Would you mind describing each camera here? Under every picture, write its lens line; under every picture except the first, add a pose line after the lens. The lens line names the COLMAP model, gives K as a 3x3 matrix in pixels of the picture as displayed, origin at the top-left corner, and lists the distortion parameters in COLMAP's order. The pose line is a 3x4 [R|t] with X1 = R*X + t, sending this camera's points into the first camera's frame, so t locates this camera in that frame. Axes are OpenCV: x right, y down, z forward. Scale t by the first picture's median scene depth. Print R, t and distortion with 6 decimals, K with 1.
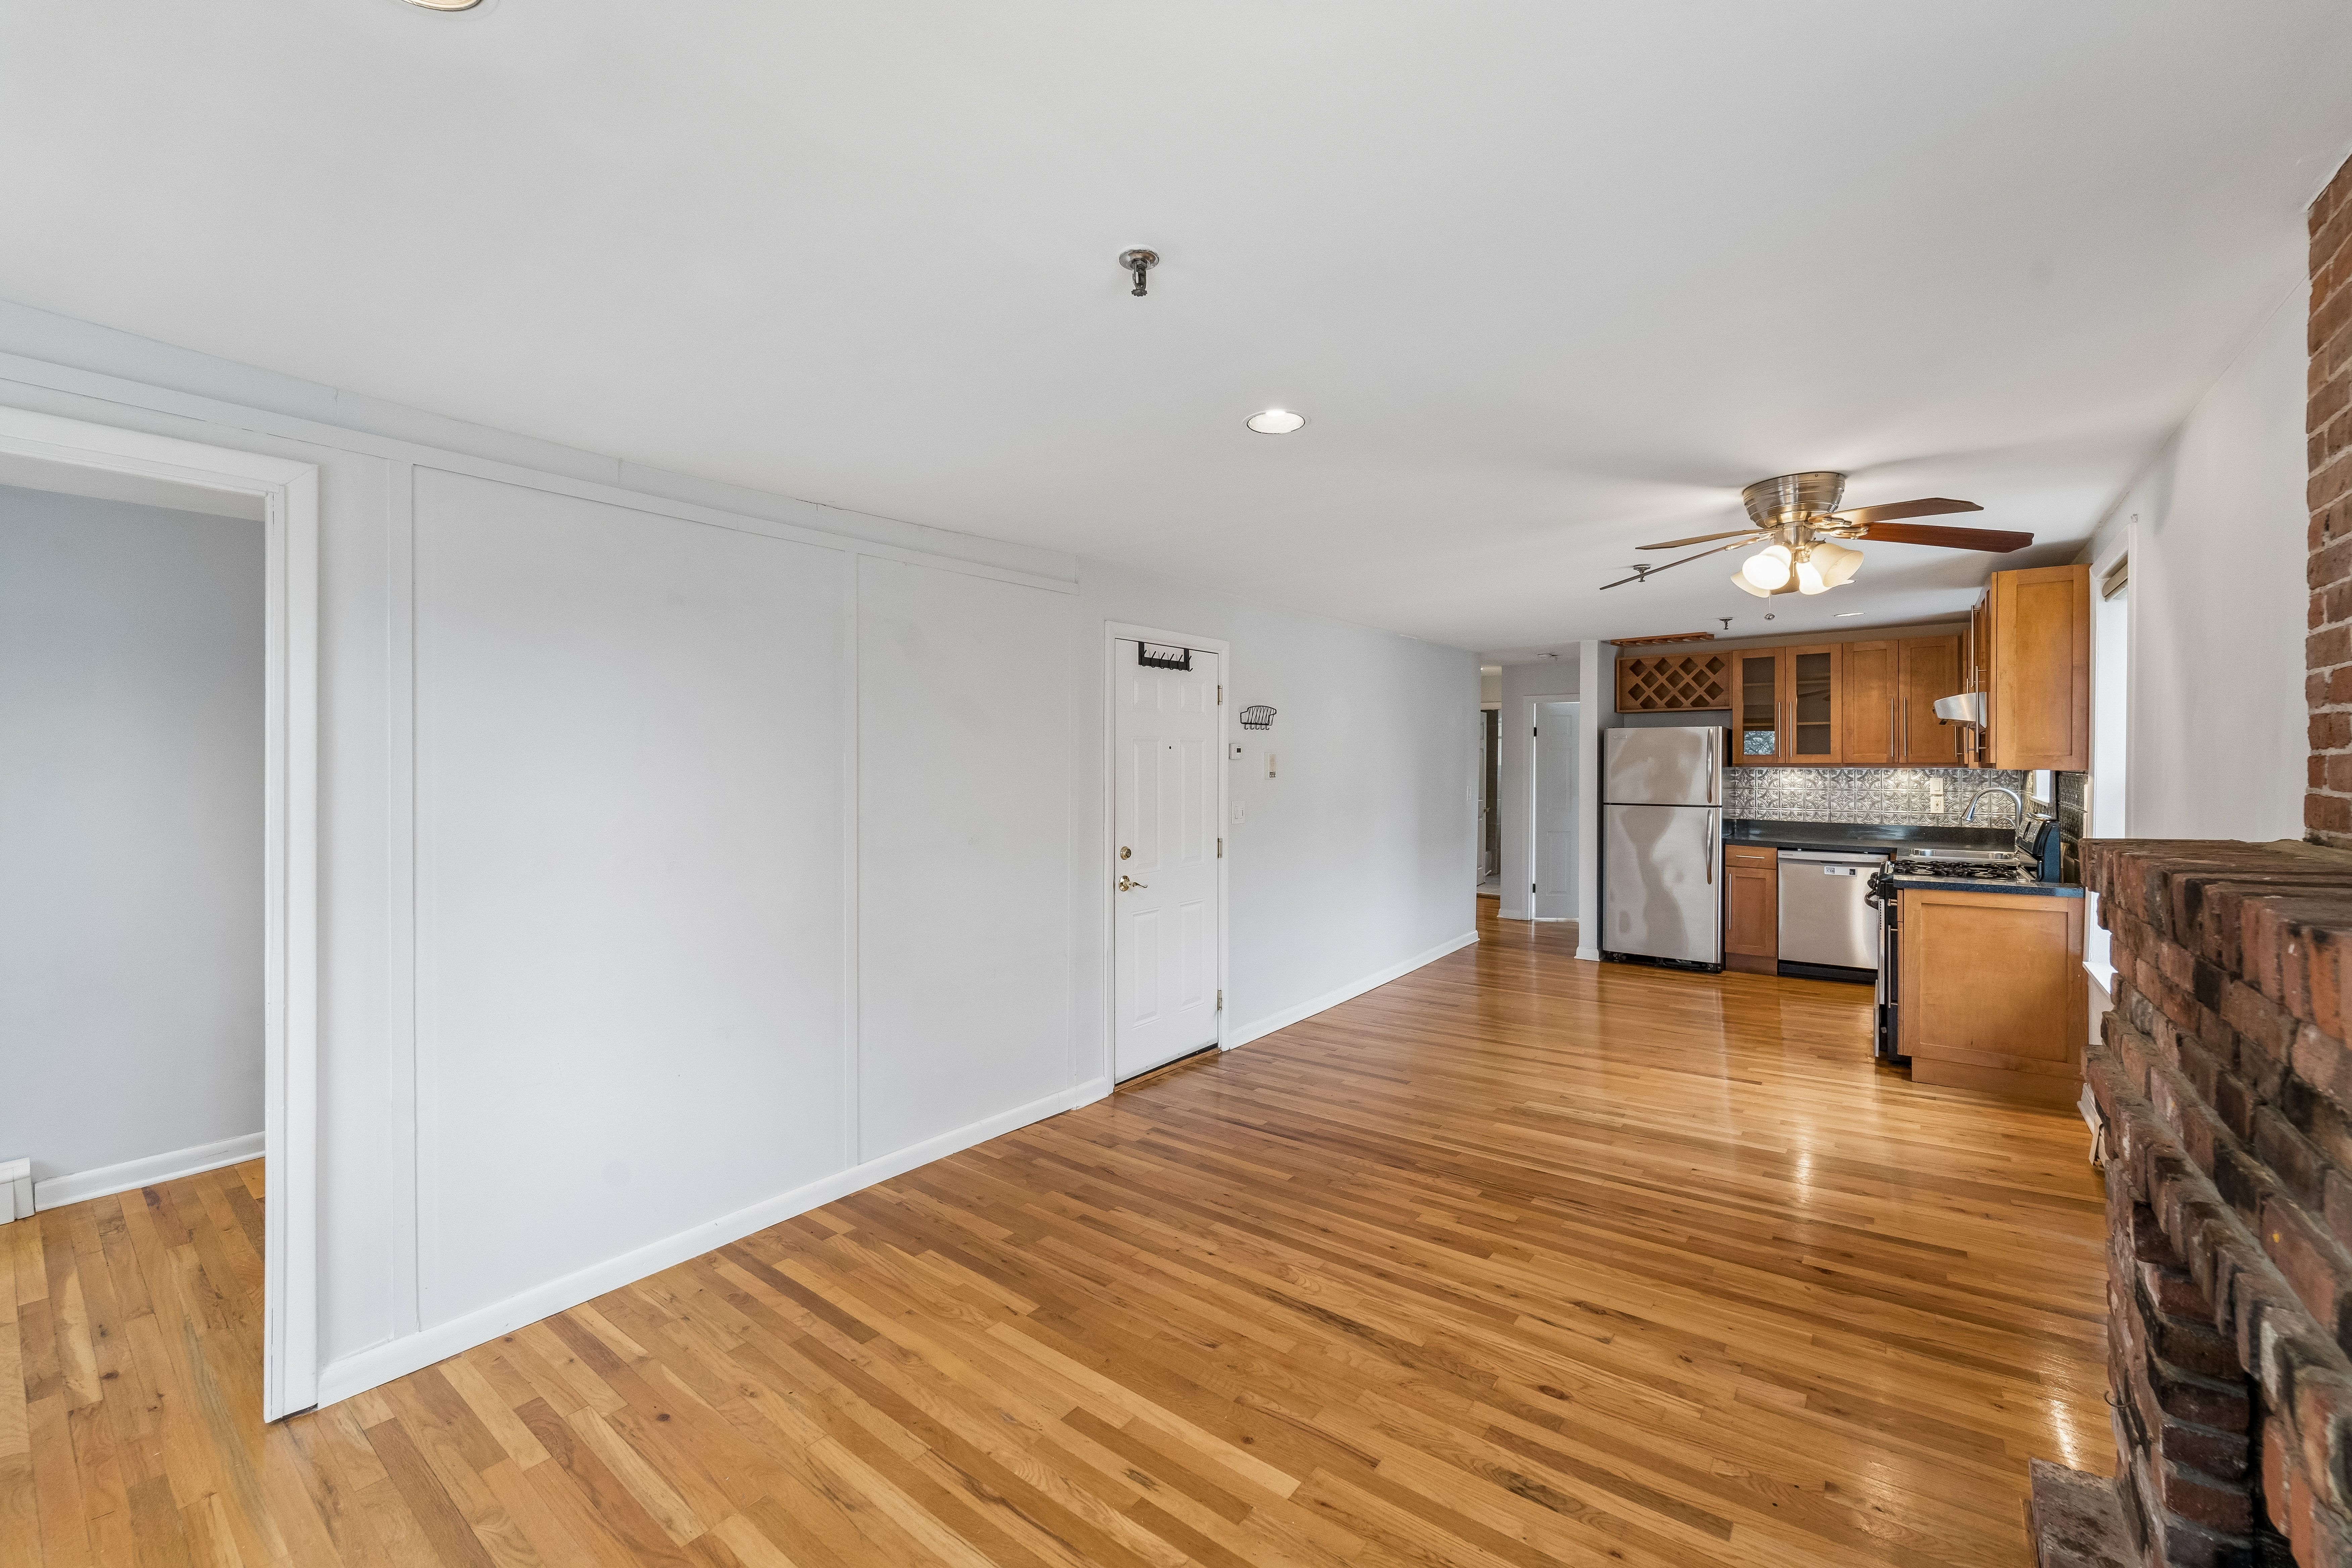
lens RADIAL K [[947.5, 0, 1161.2], [0, 947.5, 764.4], [0, 0, 1]] dist [-0.000537, -0.000572]
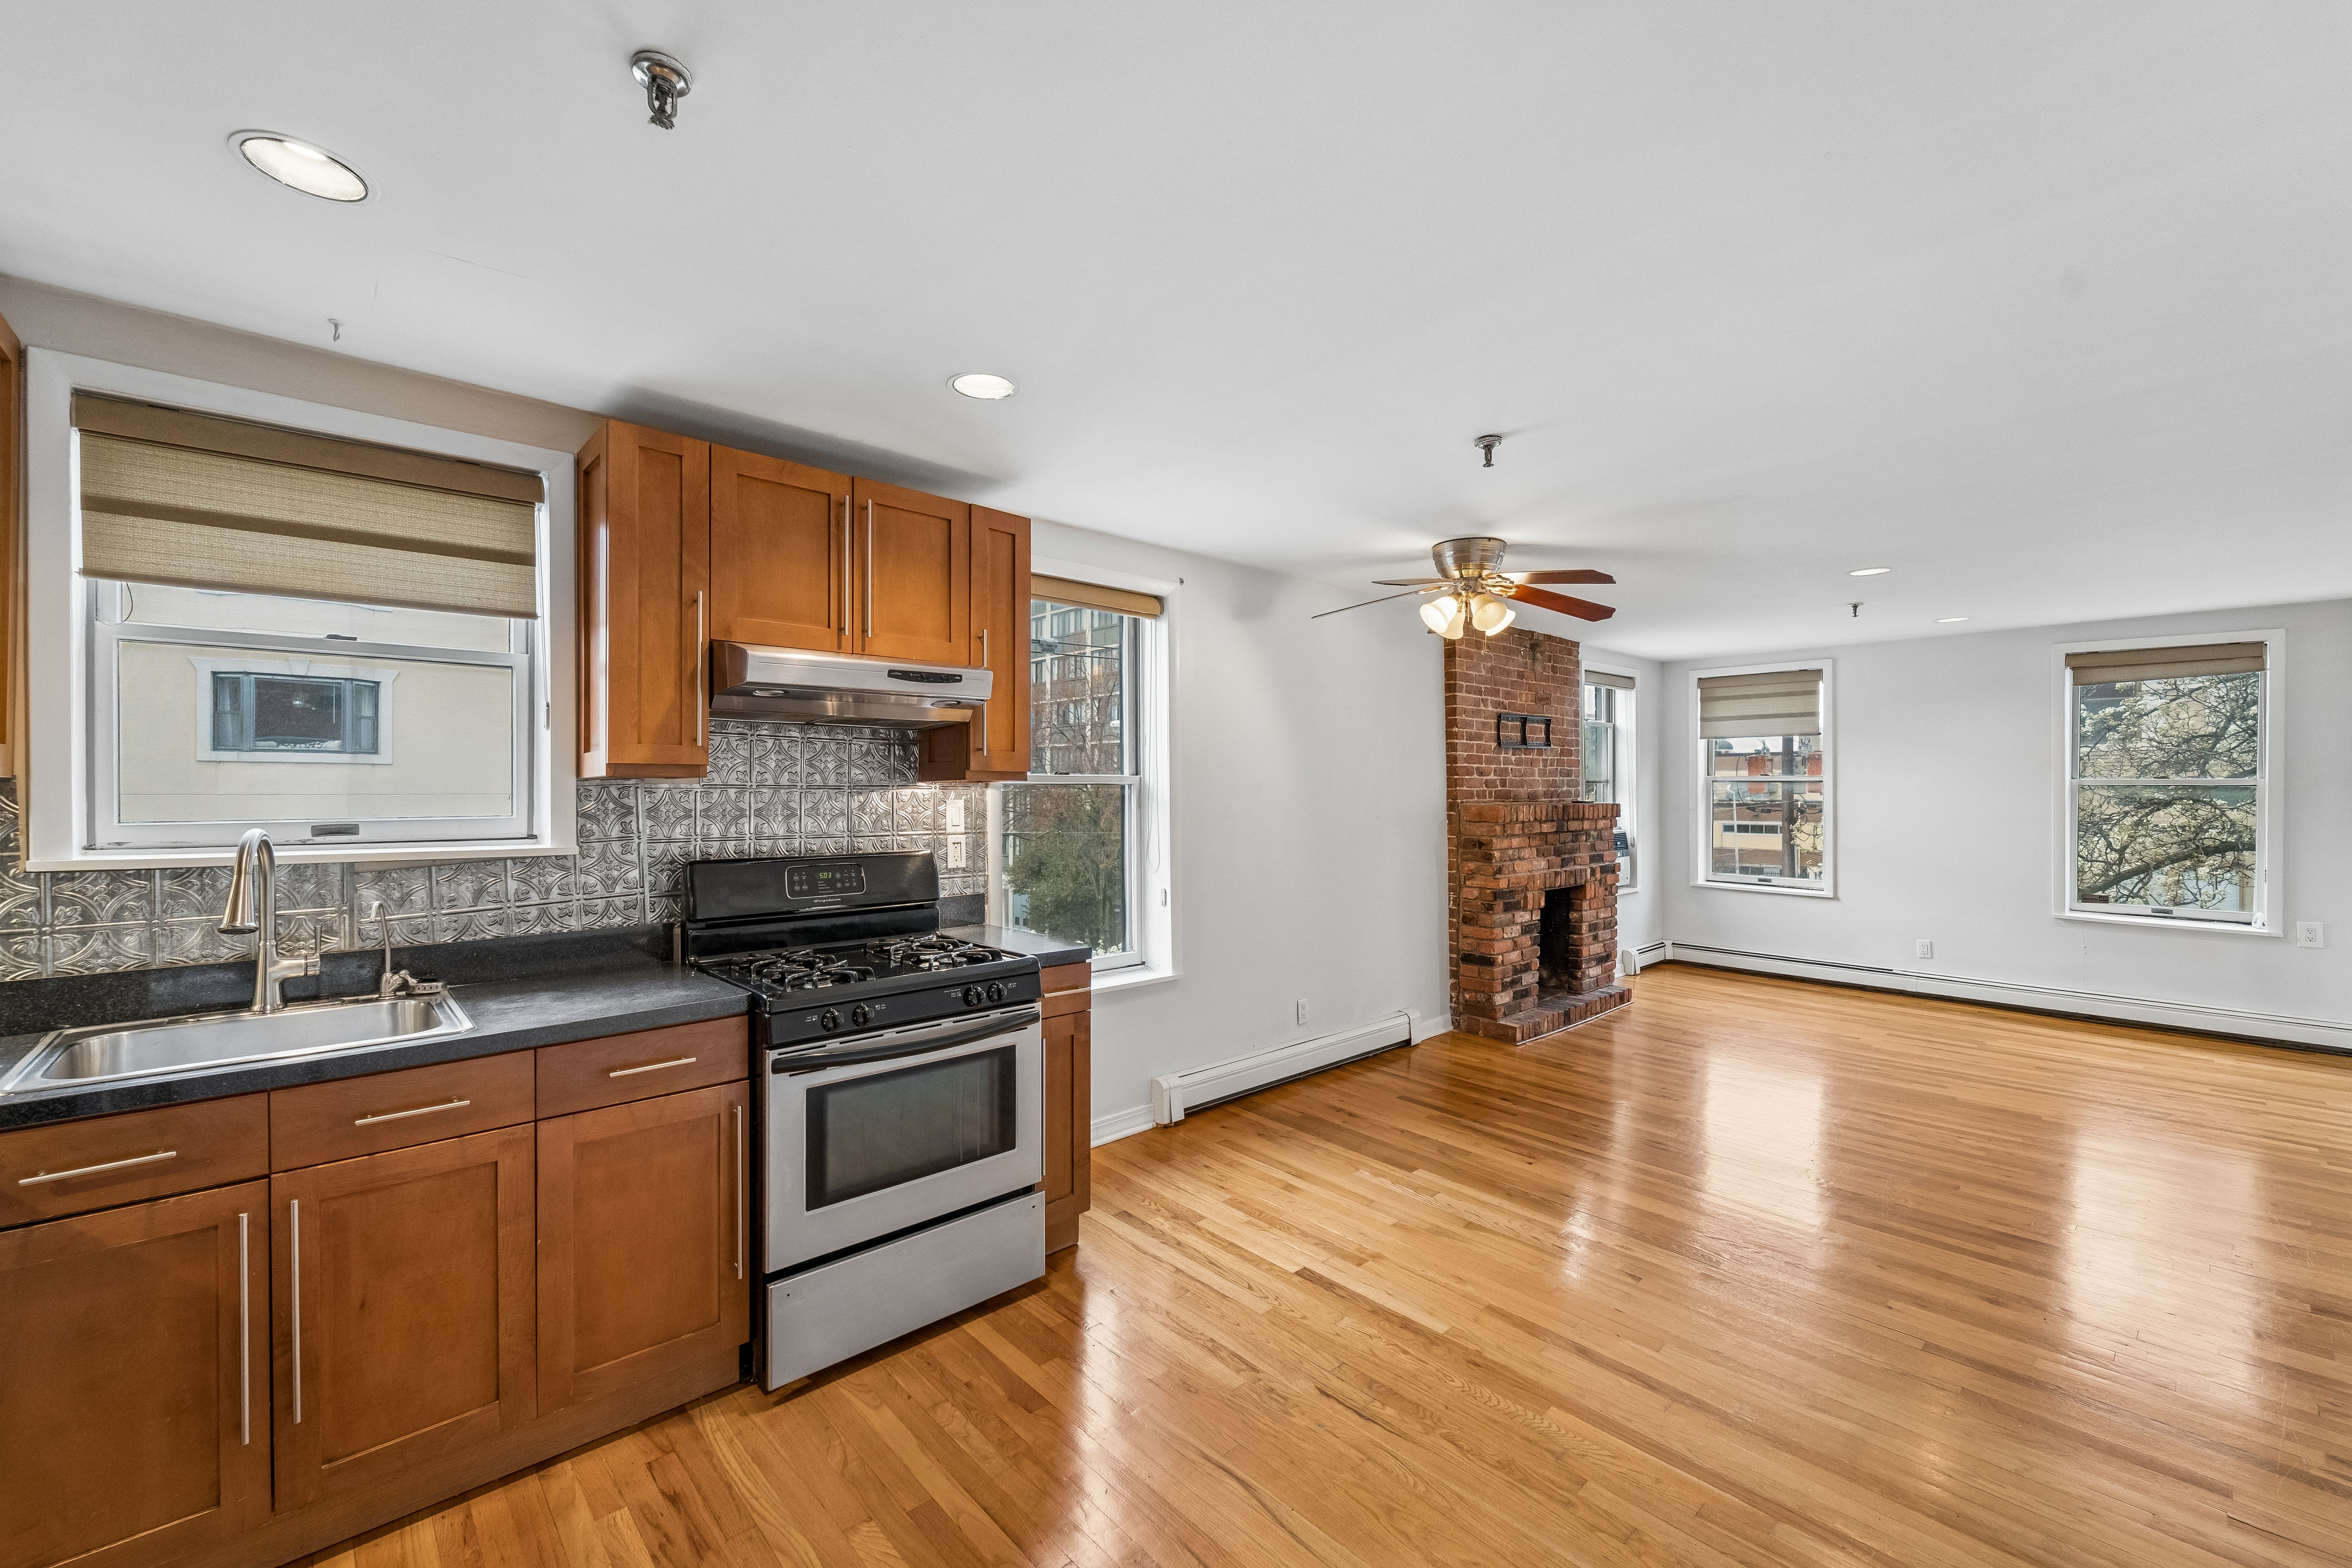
lens RADIAL K [[961.1, 0, 1170.0], [0, 961.1, 792.7], [0, 0, 1]] dist [0.001161, -0.000628]
pose [[-0.986932, 0.003132, 0.161106, 0.627570], [0.003134, 0.999995, -0.000240, 0.015134], [-0.161106, 0.000268, -0.986937, 1.691401]]
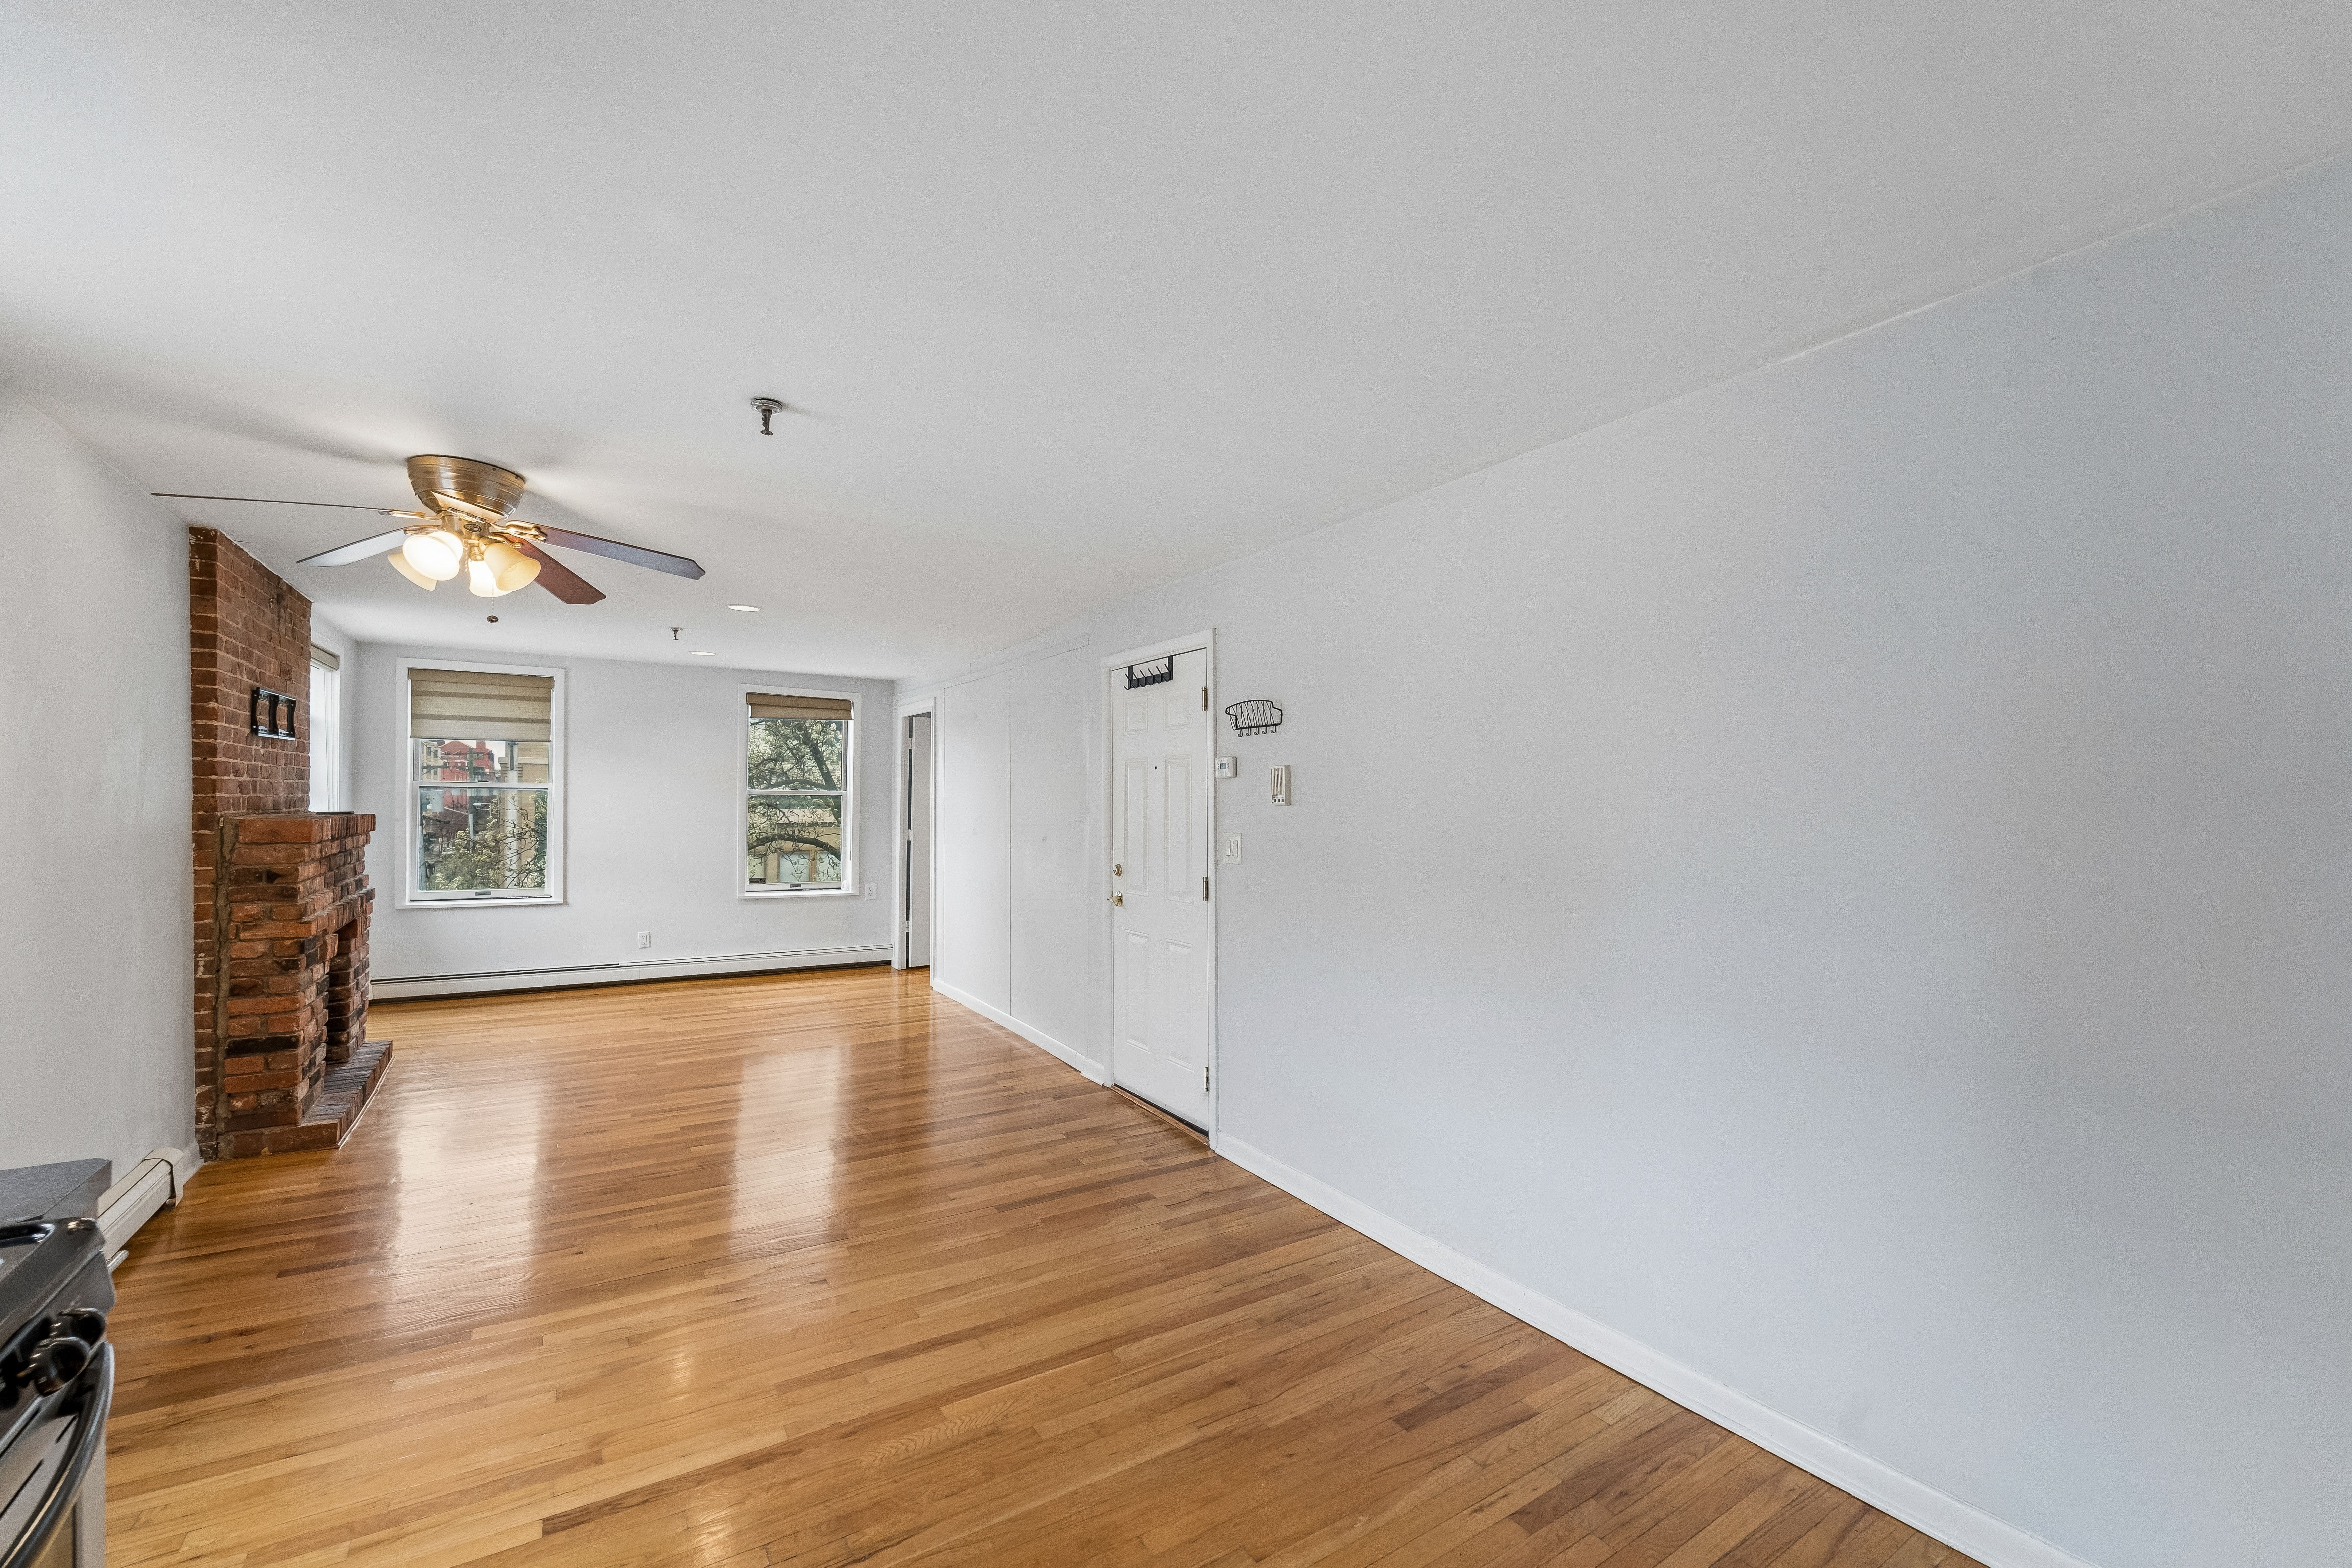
lens RADIAL K [[942.1, 0, 1166.5], [0, 942.1, 790.4], [0, 0, 1]] dist [0.001032, -0.000357]
pose [[-0.330170, -0.006661, -0.943898, 0.960895], [-0.000775, 0.999977, -0.006785, 0.011589], [0.943921, -0.001509, -0.330168, 1.432287]]
